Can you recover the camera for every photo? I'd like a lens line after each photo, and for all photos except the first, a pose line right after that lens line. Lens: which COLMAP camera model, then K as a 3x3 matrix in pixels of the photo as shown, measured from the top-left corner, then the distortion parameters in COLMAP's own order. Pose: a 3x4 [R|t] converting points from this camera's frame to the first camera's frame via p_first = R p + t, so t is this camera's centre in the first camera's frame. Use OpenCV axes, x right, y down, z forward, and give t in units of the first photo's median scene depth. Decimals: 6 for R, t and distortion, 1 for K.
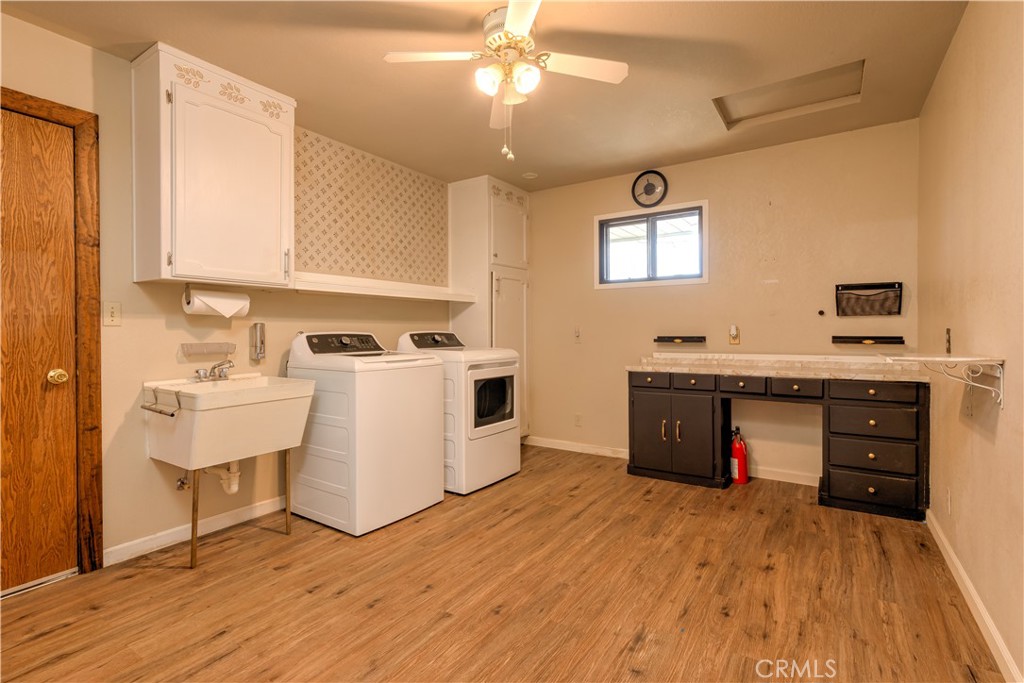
lens RADIAL K [[489.1, 0, 509.7], [0, 489.1, 334.0], [0, 0, 1]] dist [0.004762, 0.000111]
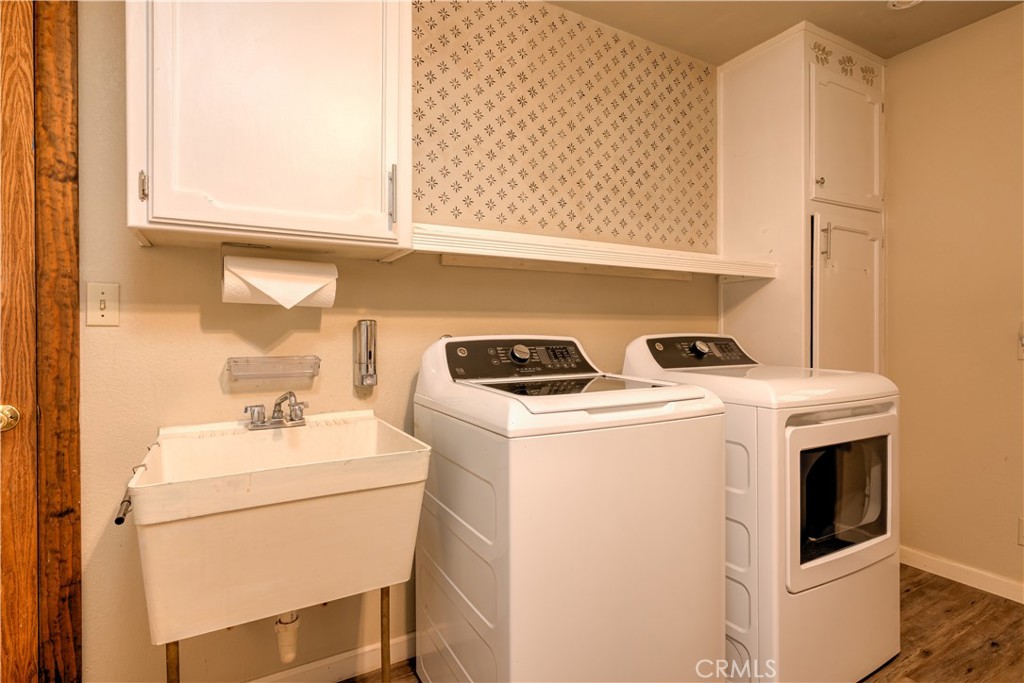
lens RADIAL K [[547.1, 0, 510.5], [0, 547.1, 337.2], [0, 0, 1]] dist [-0.006425, 0.000157]
pose [[0.902776, 0.002715, -0.430103, -0.097074], [-0.001695, 0.999995, 0.002755, -0.004441], [0.430108, -0.001758, 0.902776, 0.470196]]
